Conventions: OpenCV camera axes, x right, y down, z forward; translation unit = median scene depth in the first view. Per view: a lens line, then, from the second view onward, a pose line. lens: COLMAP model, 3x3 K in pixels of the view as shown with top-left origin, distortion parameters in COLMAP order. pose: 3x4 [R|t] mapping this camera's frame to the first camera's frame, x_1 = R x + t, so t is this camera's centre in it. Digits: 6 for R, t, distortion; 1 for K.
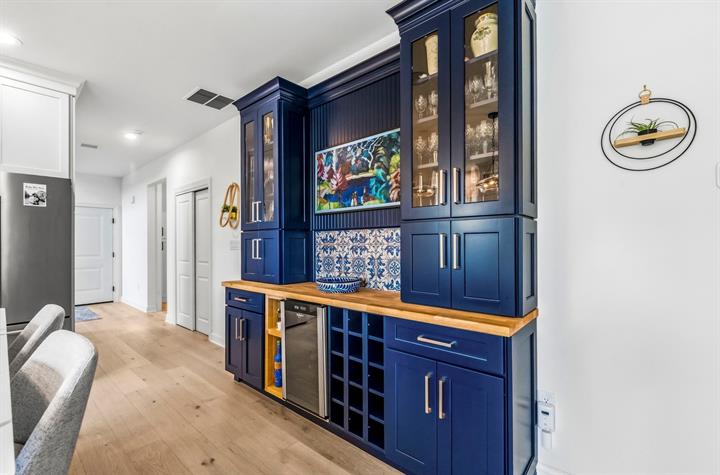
lens RADIAL K [[321.5, 0, 358.9], [0, 321.5, 241.6], [0, 0, 1]] dist [0.000005, 0.000025]
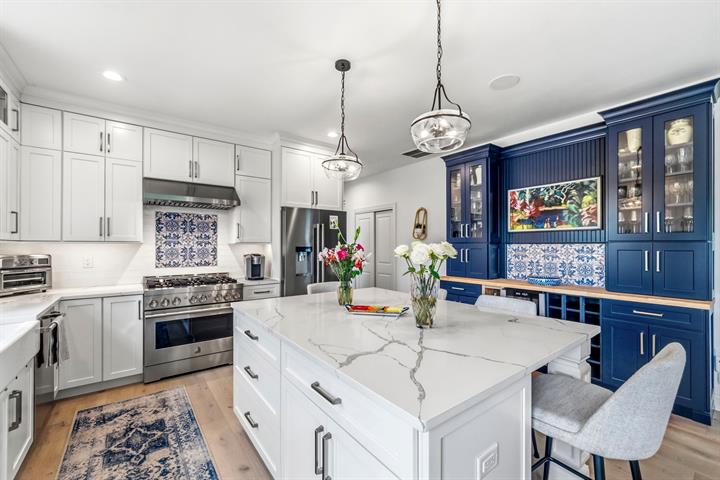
lens RADIAL K [[302.4, 0, 361.3], [0, 302.4, 243.5], [0, 0, 1]] dist [-0.000994, -0.000133]
pose [[0.977253, 0.002802, -0.212058, -0.560214], [-0.002463, 0.999995, 0.001859, -0.039130], [0.212063, -0.001294, 0.977255, -0.555889]]
